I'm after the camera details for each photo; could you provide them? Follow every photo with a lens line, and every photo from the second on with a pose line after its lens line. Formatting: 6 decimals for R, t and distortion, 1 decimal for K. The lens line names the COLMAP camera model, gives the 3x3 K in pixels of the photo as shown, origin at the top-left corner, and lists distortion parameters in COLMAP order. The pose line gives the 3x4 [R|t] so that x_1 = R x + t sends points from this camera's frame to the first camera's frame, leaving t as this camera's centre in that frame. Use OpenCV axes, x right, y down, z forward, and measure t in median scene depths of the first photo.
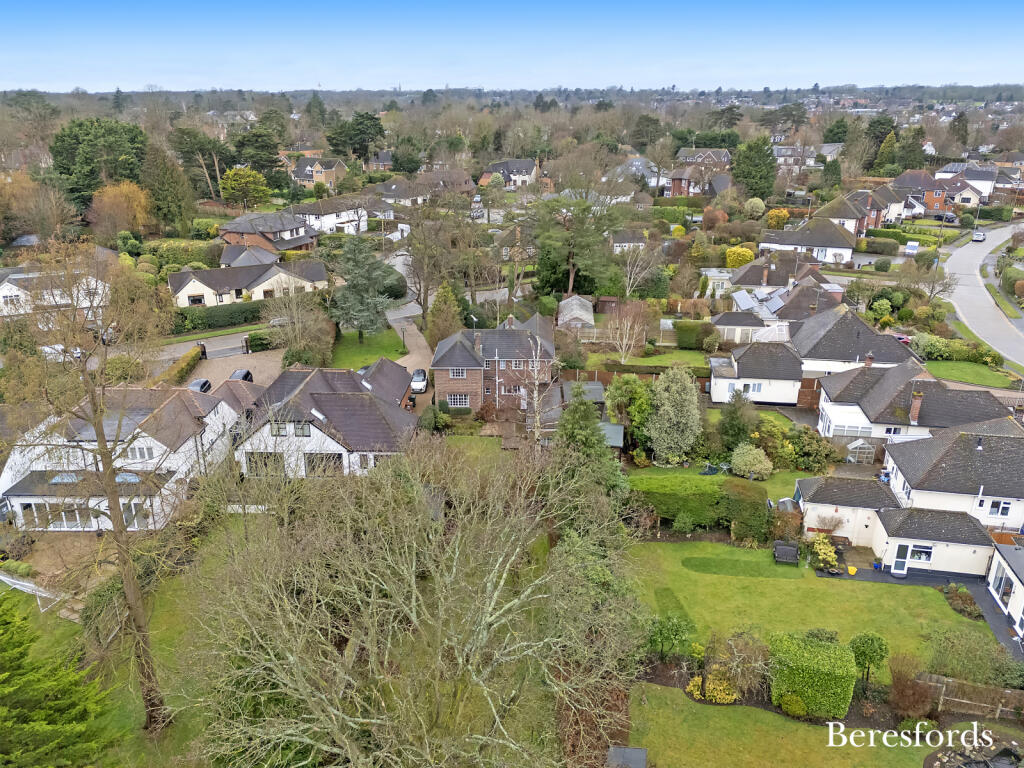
lens RADIAL K [[714.5, 0, 512.0], [0, 714.5, 384.0], [0, 0, 1]] dist [0.092973, -0.000678]
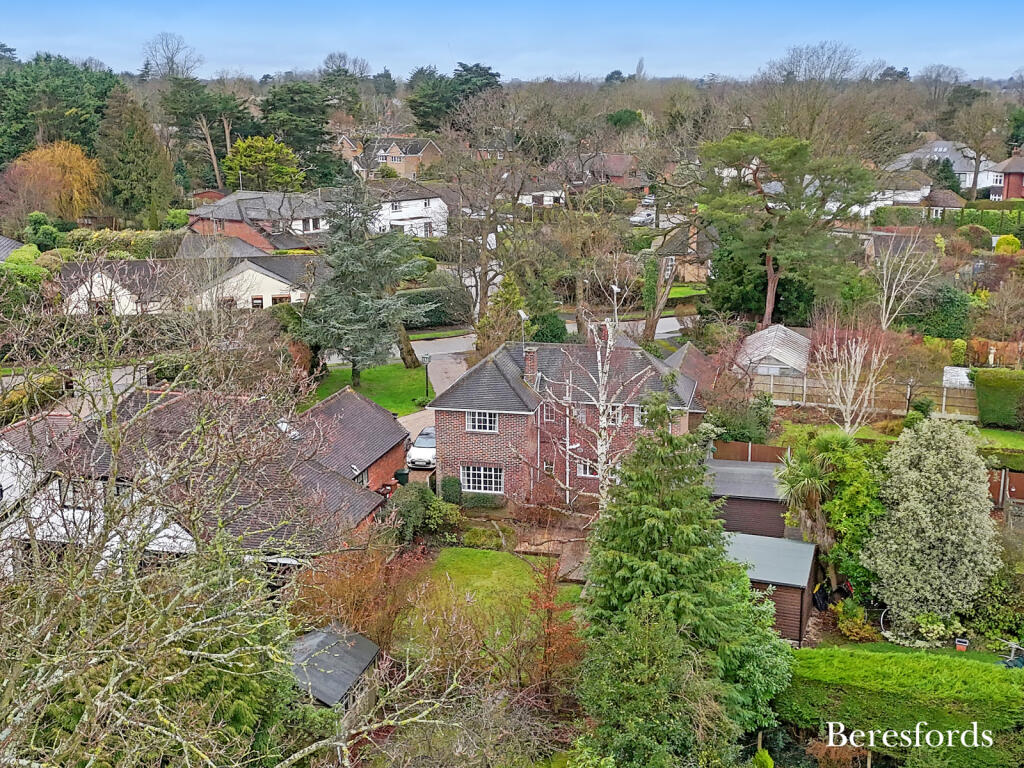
lens RADIAL K [[1187.4, 0, 512.0], [0, 1187.4, 384.0], [0, 0, 1]] dist [0.090733, -0.019076]
pose [[0.983110, 0.041766, -0.178185, 0.059056], [-0.063506, 0.990968, -0.118105, 0.035938], [0.171643, 0.127426, 0.976883, 0.134662]]
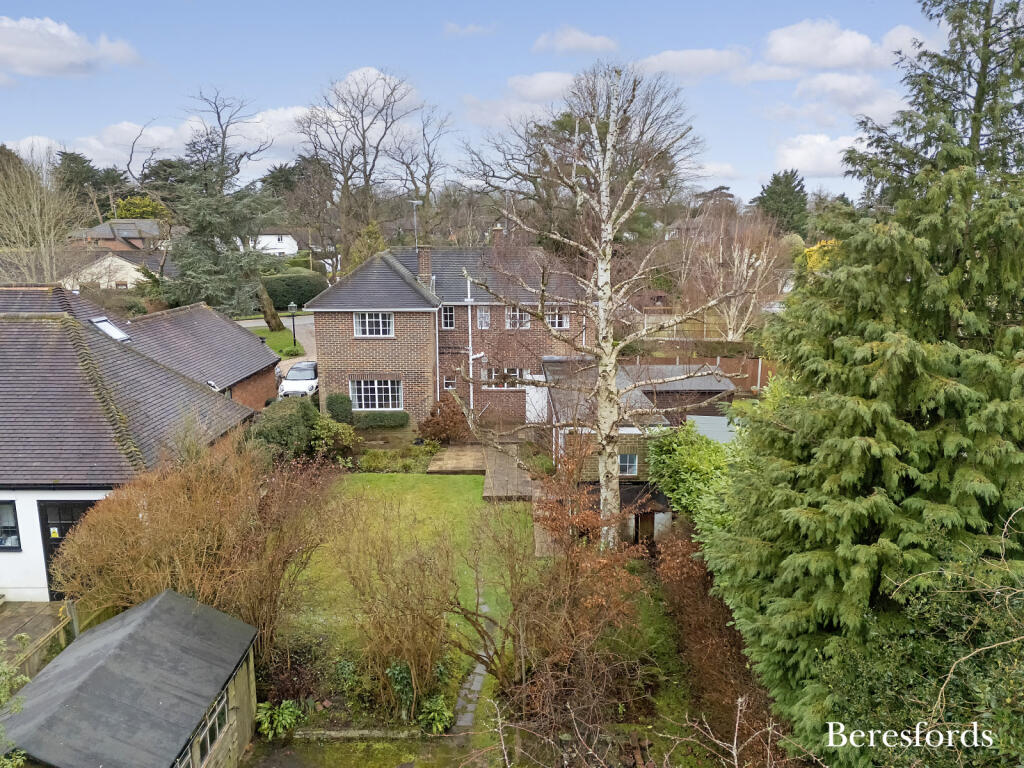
lens RADIAL K [[760.4, 0, 550.3], [0, 760.4, 384.3], [0, 0, 1]] dist [0.000819, -0.004155]
pose [[0.996203, -0.009757, 0.086507, -0.008745], [0.022043, 0.989588, -0.142234, 0.055399], [-0.084219, 0.143601, 0.986046, 0.376126]]
